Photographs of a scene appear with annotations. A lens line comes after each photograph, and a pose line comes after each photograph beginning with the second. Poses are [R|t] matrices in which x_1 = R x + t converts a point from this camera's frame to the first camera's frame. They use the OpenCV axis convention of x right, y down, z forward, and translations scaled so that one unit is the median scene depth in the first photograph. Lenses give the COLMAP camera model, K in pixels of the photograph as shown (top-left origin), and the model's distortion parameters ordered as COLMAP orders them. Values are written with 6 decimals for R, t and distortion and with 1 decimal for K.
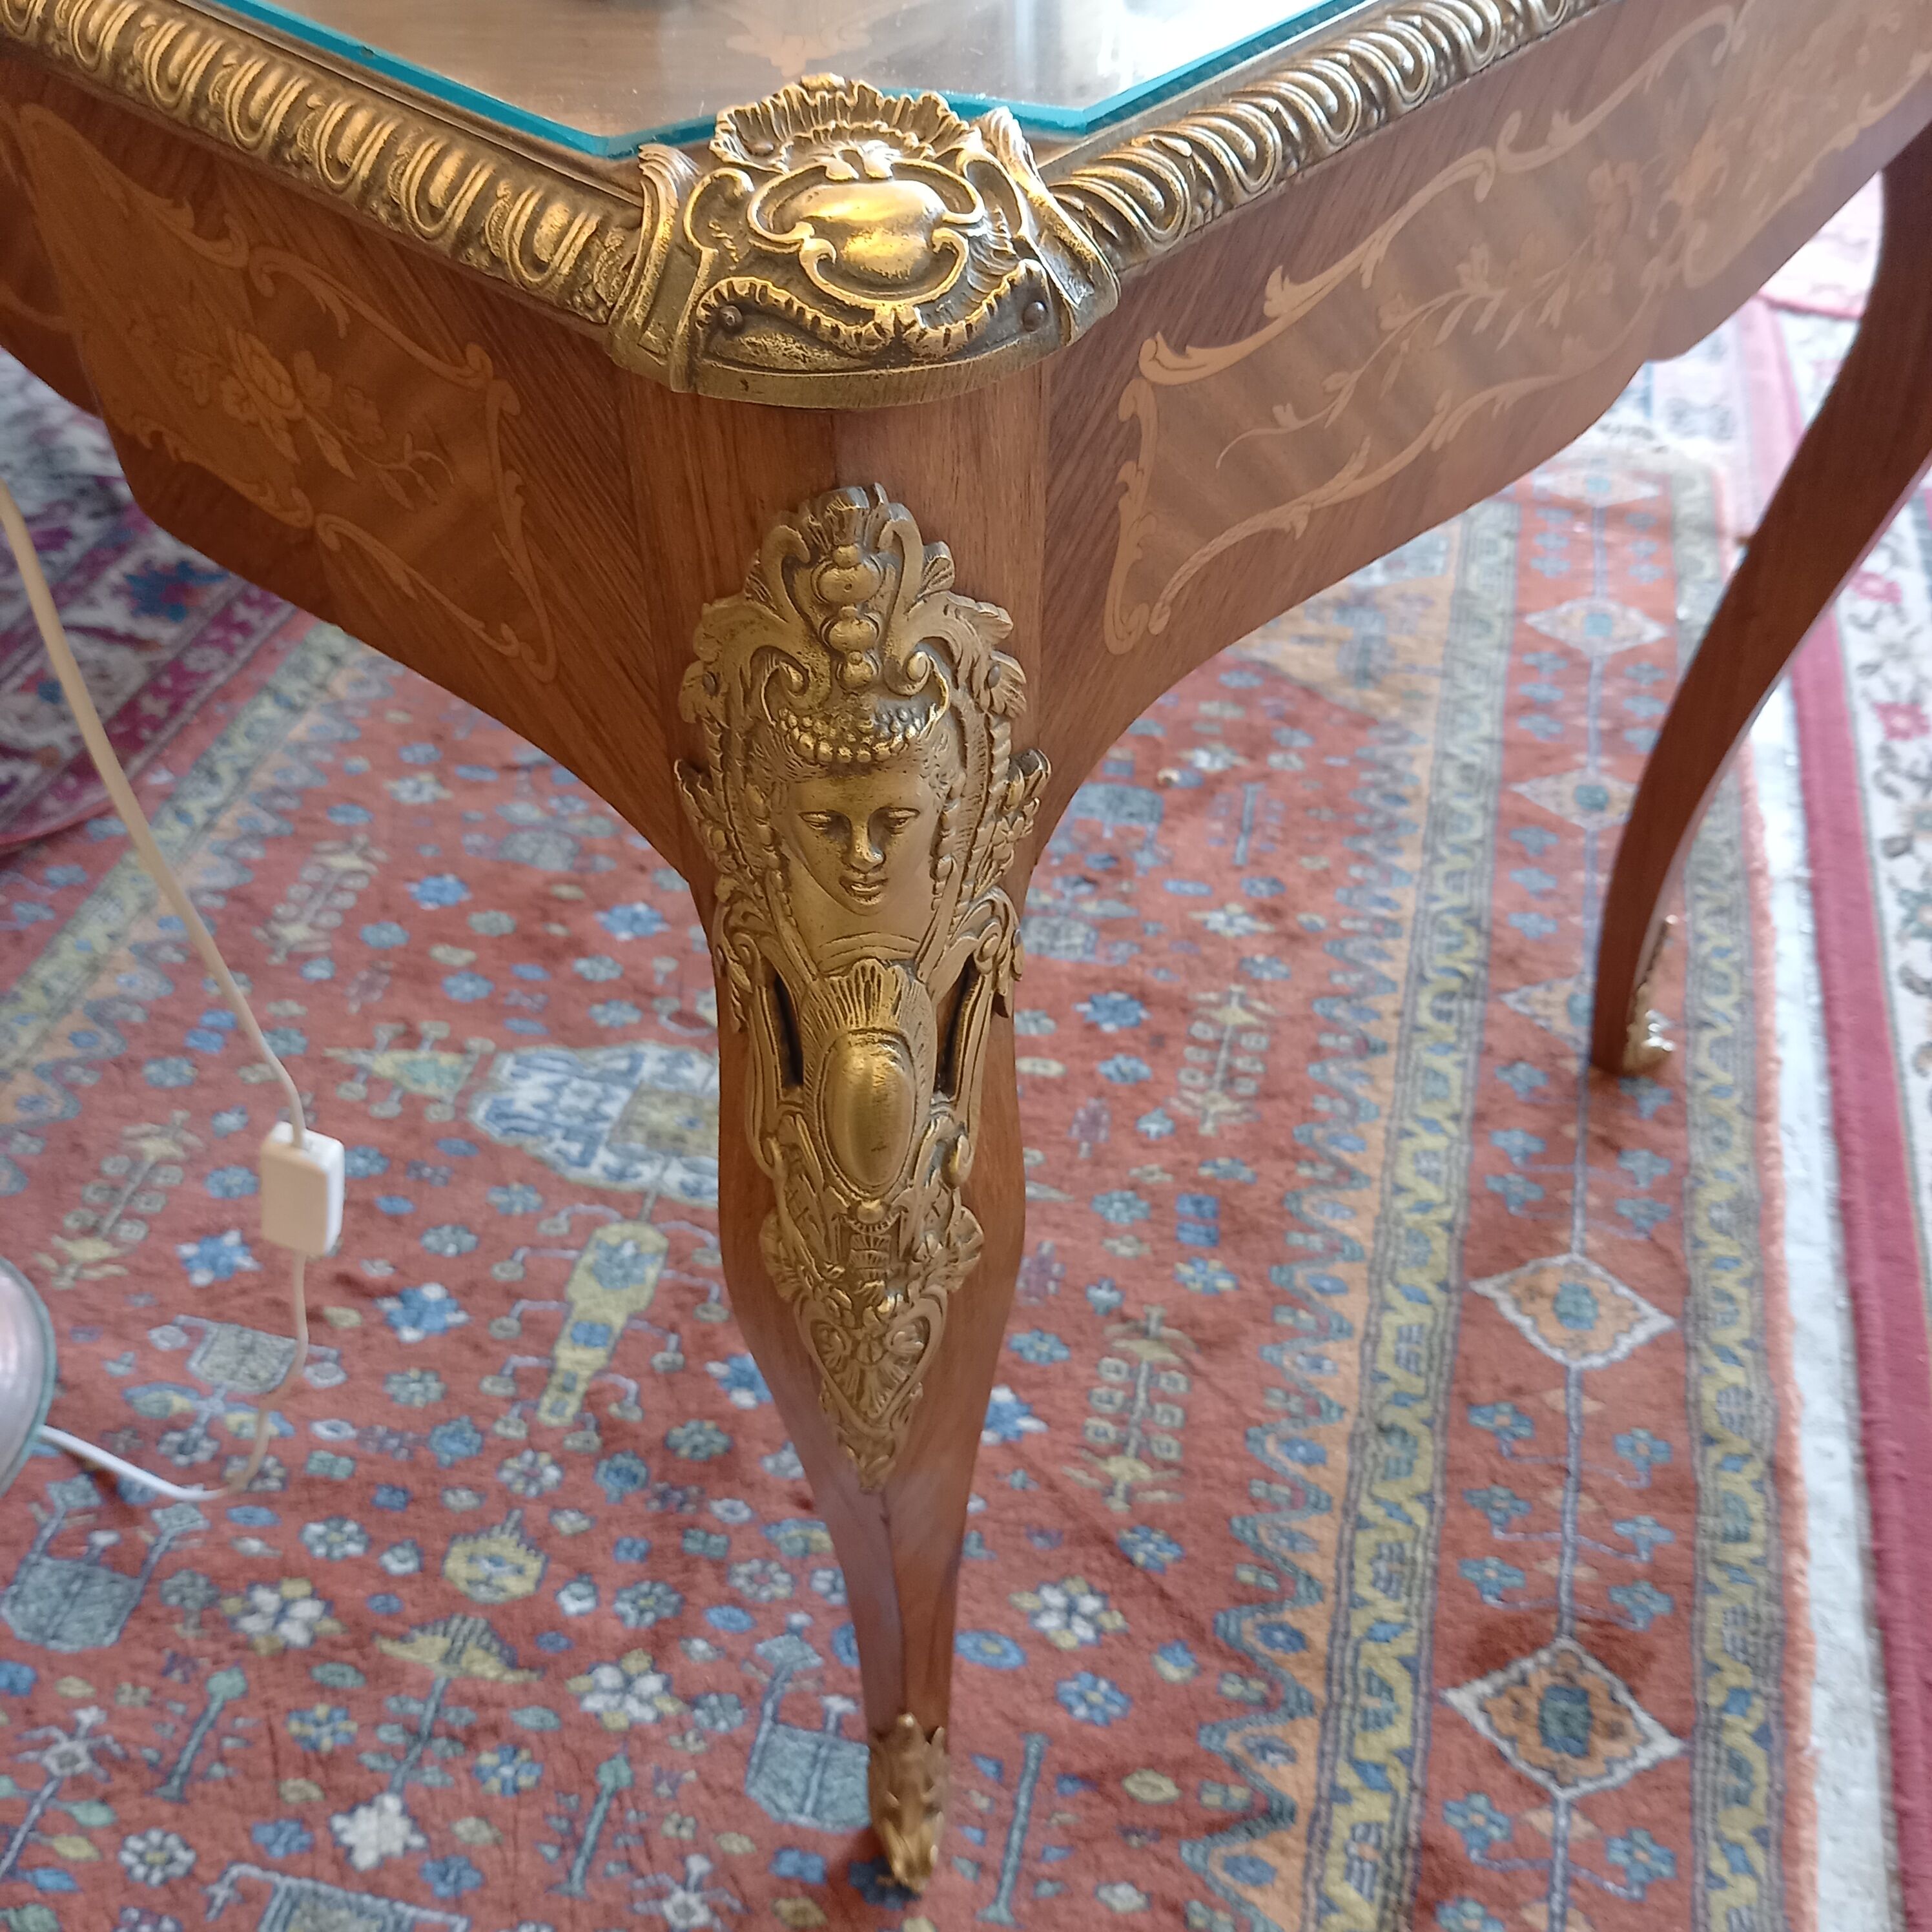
lens RADIAL K [[1893.0, 0, 922.1], [0, 1893.0, 964.6], [0, 0, 1]] dist [0.055604, -0.097618]
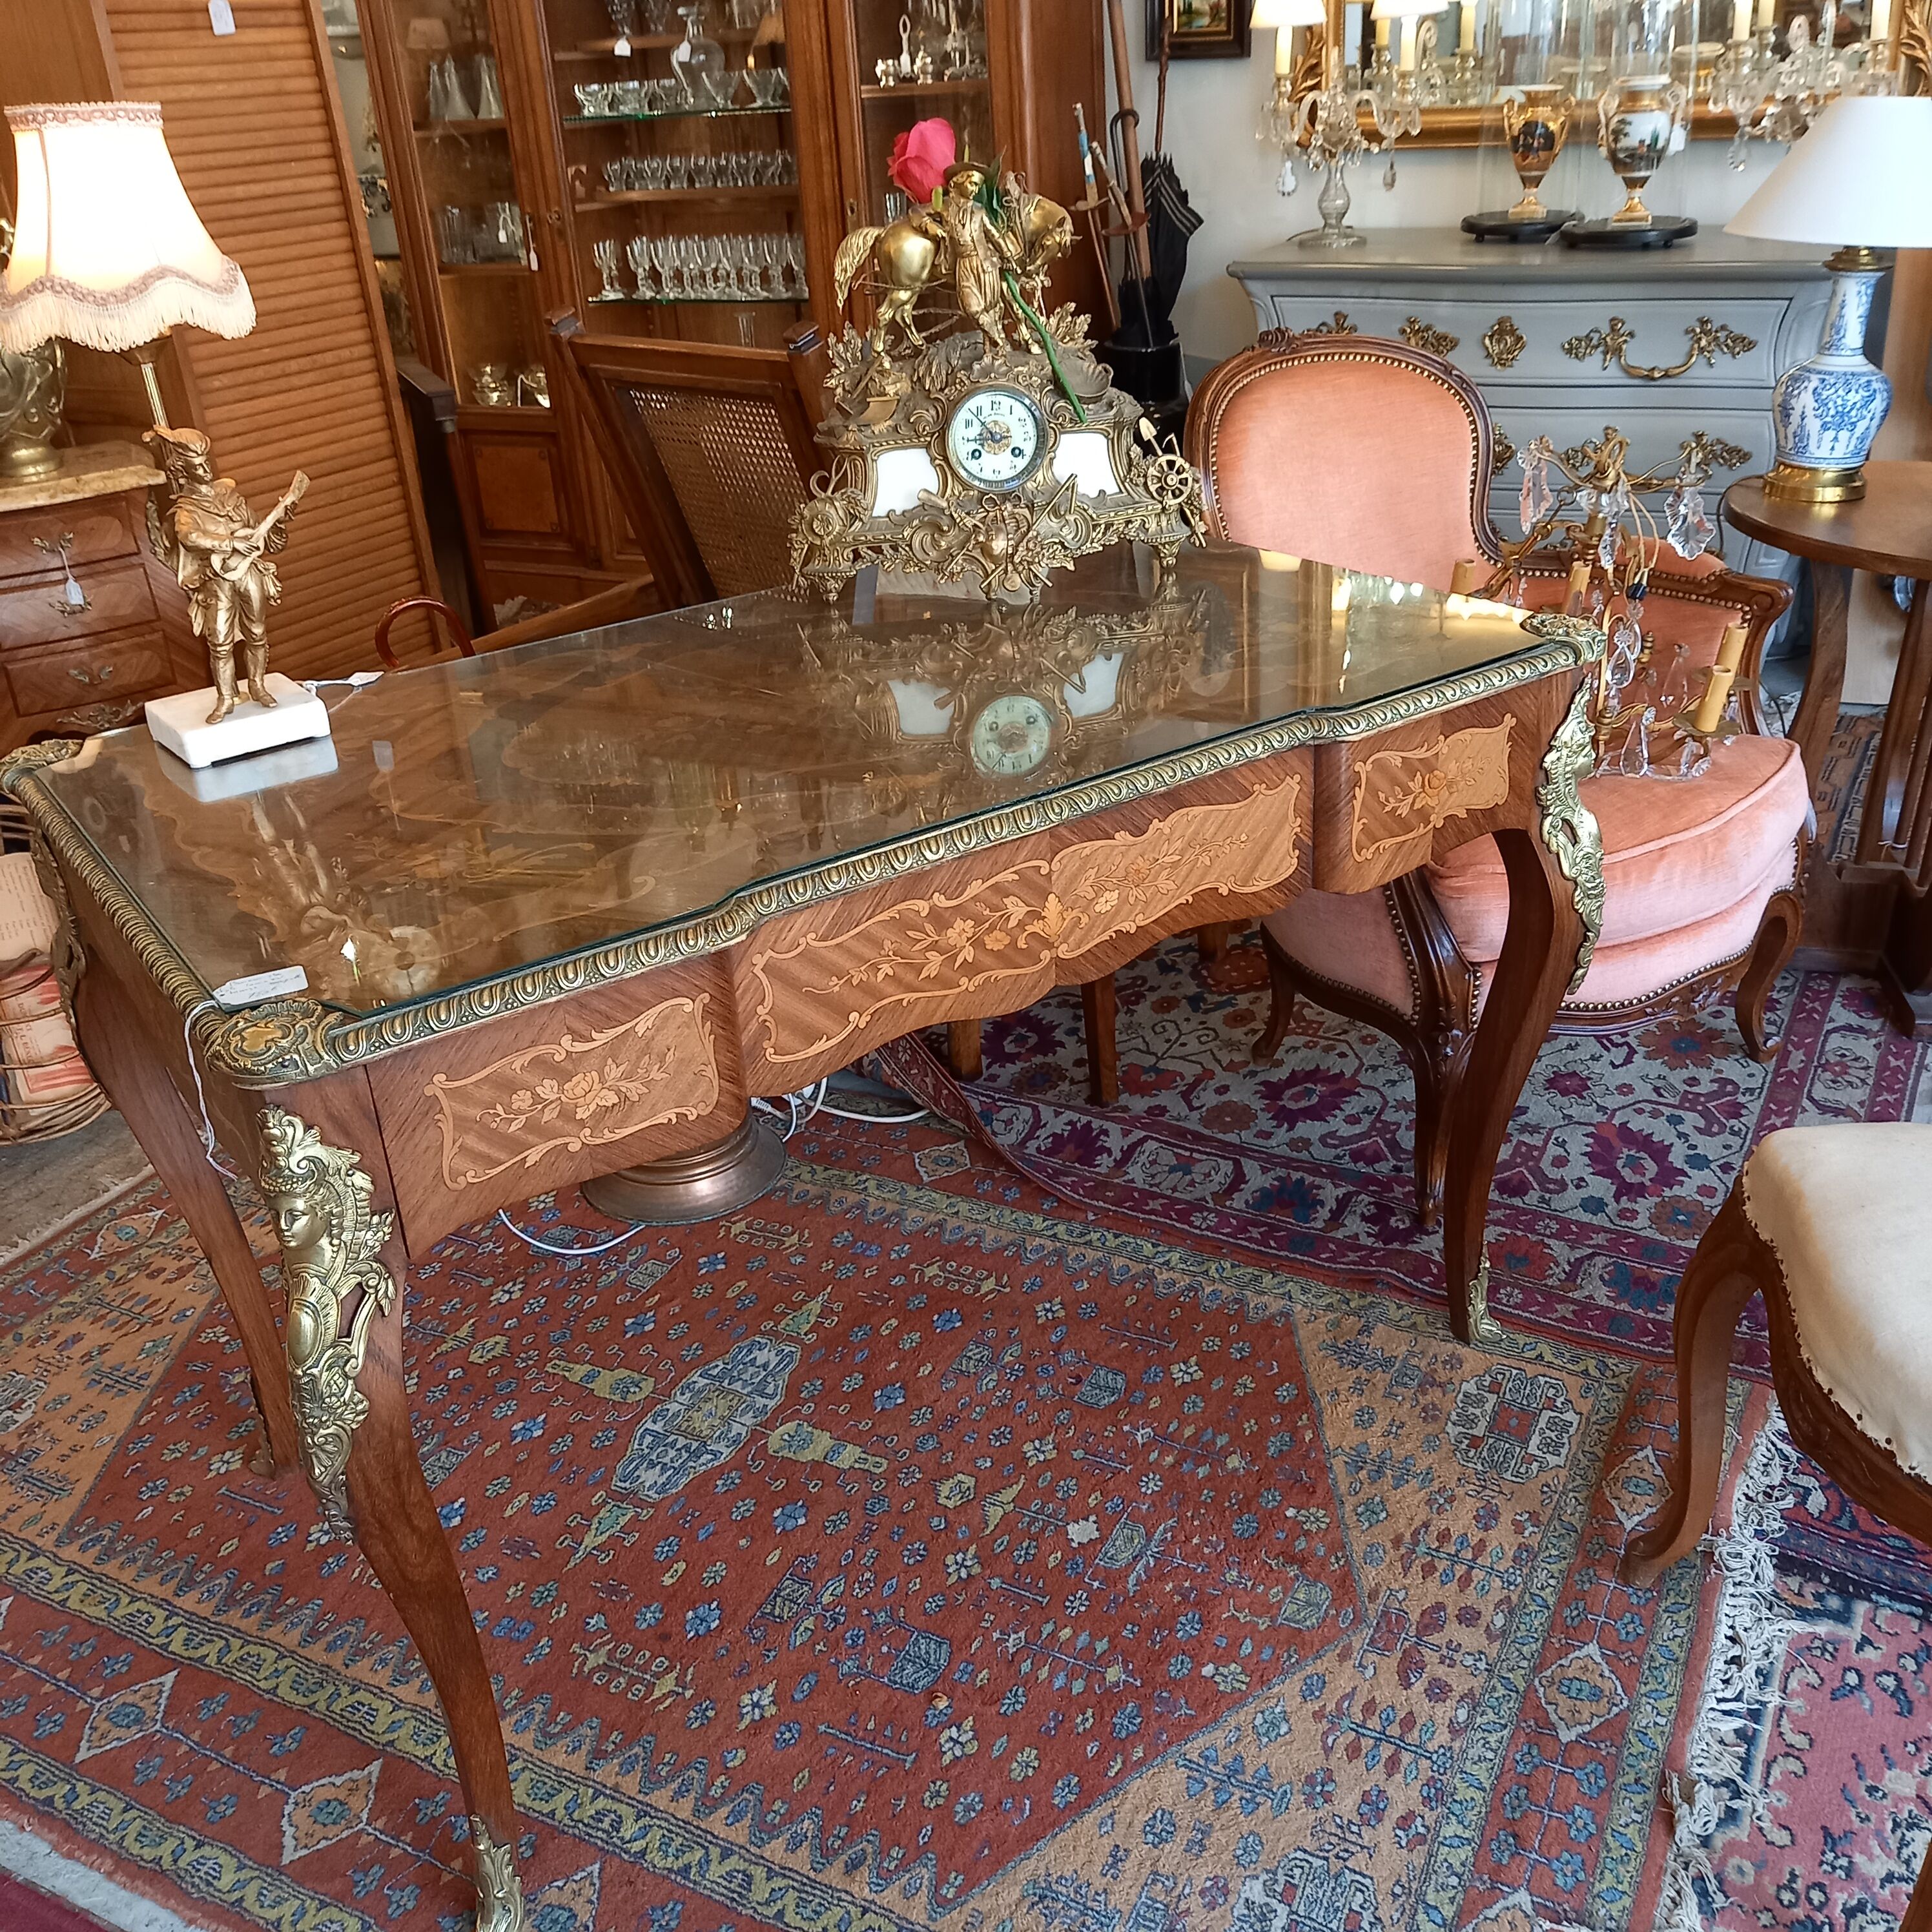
lens RADIAL K [[1828.0, 0, 975.2], [0, 1828.0, 975.9], [0, 0, 1]] dist [0.056296, -0.064960]
pose [[-0.223046, 0.439540, -0.870089, 1.177443], [-0.648946, 0.599091, 0.468998, -1.172717], [0.727406, 0.669249, 0.151613, 0.727919]]
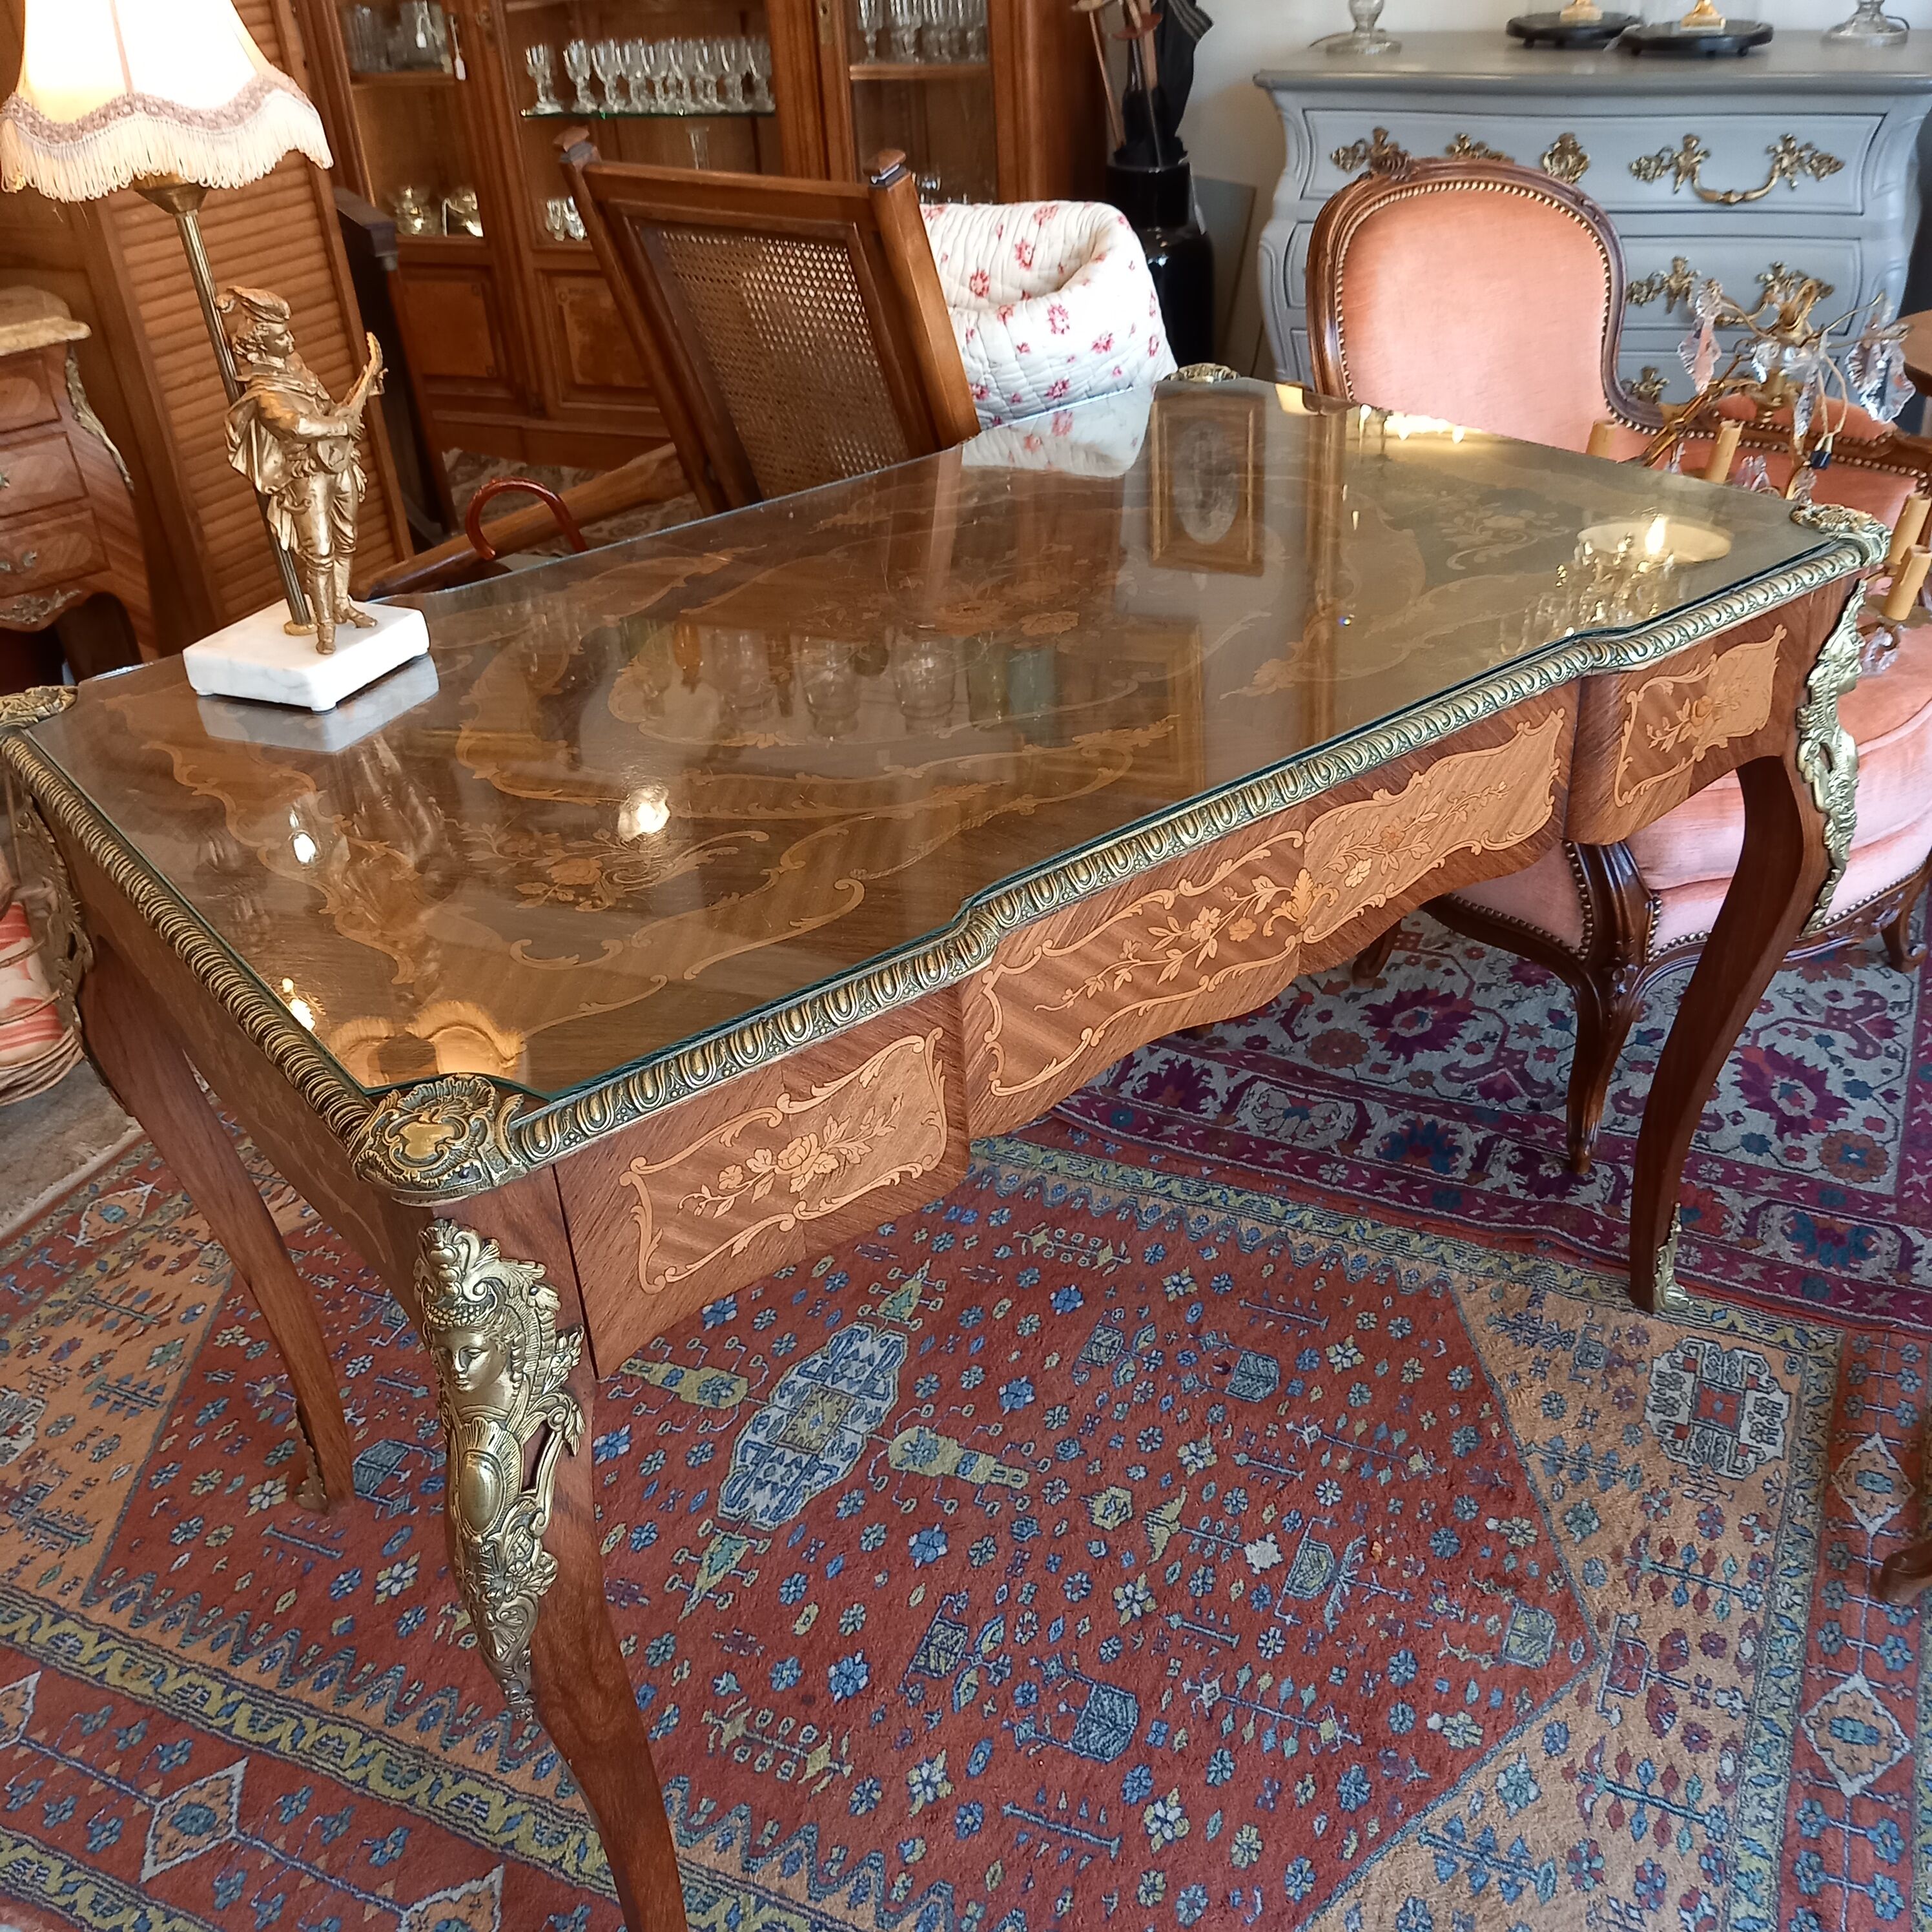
lens RADIAL K [[1843.7, 0, 978.8], [0, 1843.7, 973.7], [0, 0, 1]] dist [0.054108, -0.066545]
pose [[-0.169444, 0.515660, -0.839871, 0.989237], [-0.659853, 0.573634, 0.485322, -1.003091], [0.732040, 0.636427, 0.243060, 0.563128]]
